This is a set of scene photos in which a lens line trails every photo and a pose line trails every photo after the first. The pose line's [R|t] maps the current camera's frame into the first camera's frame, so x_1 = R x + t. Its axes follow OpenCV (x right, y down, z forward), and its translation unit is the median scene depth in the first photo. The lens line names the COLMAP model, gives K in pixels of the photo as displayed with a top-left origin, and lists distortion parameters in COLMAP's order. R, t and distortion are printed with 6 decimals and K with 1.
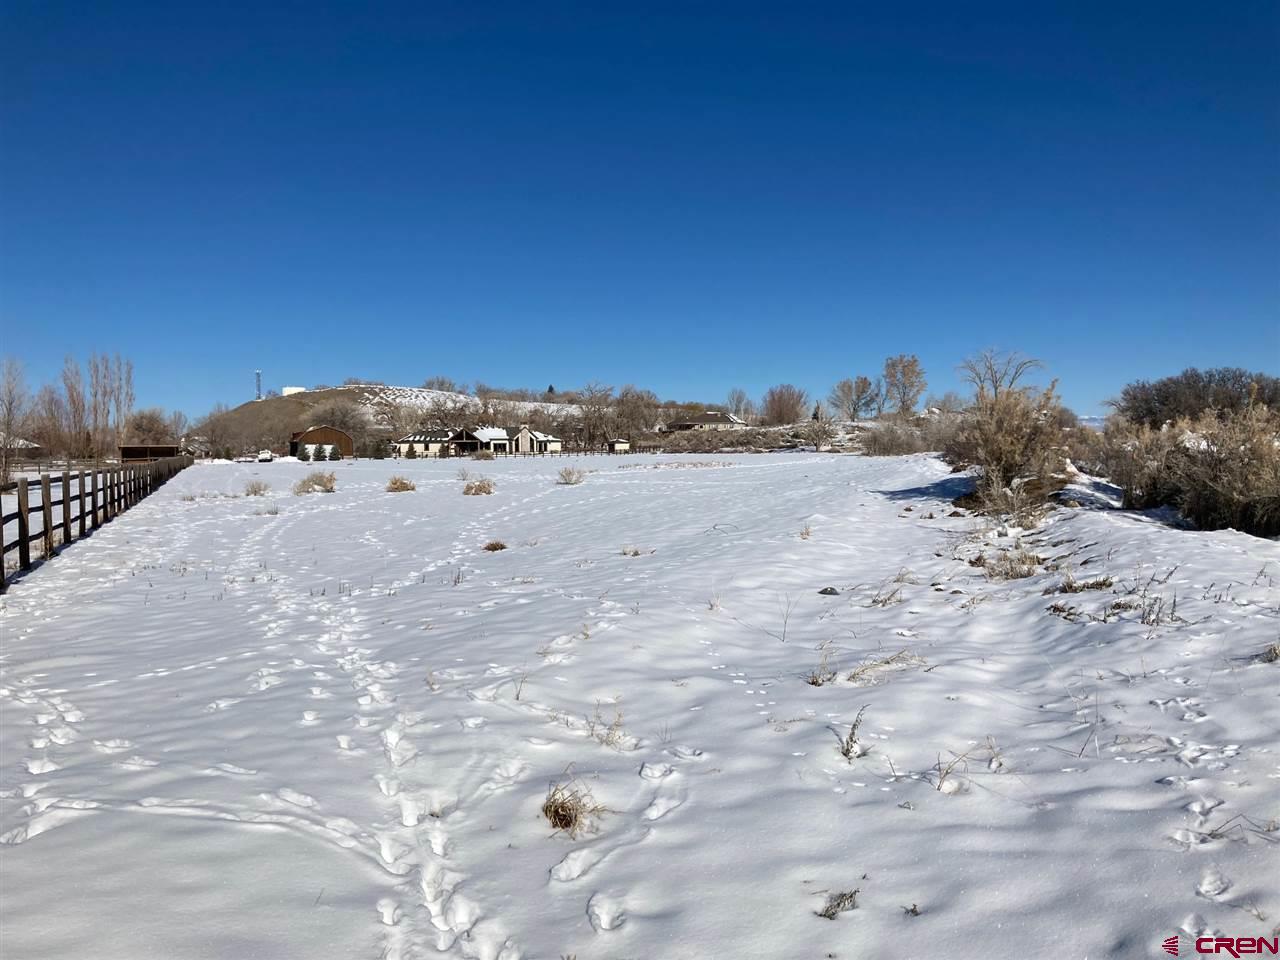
lens RADIAL K [[1135.6, 0, 640.0], [0, 1135.6, 480.0], [0, 0, 1]] dist [0.107228, -0.357536]
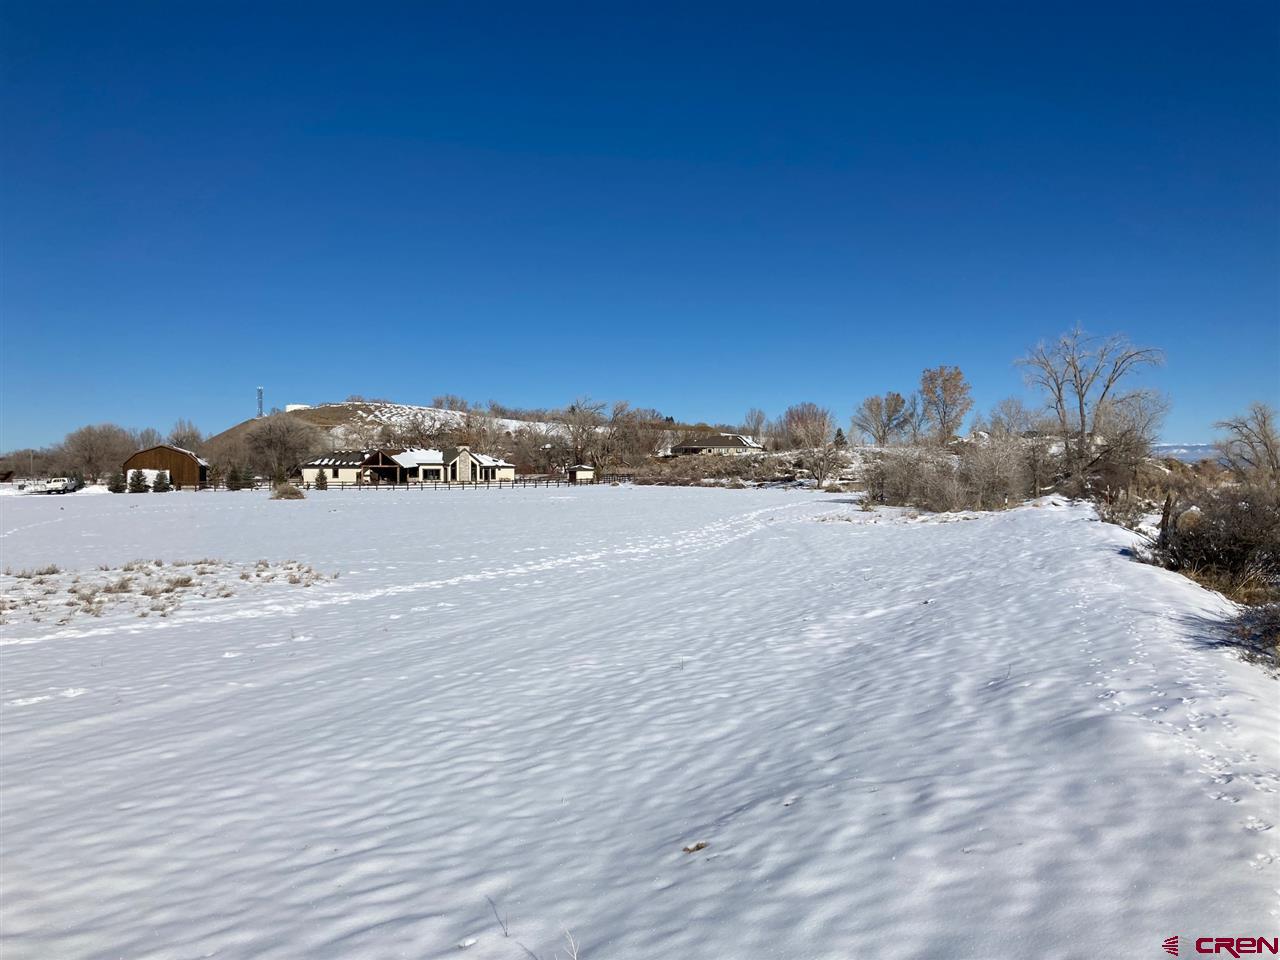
lens RADIAL K [[1135.6, 0, 640.0], [0, 1135.6, 480.0], [0, 0, 1]] dist [0.107228, -0.357536]
pose [[0.999212, 0.011717, -0.037912, 0.050746], [-0.012487, 0.999719, -0.020142, -0.009932], [0.037666, 0.020600, 0.999078, 0.198376]]
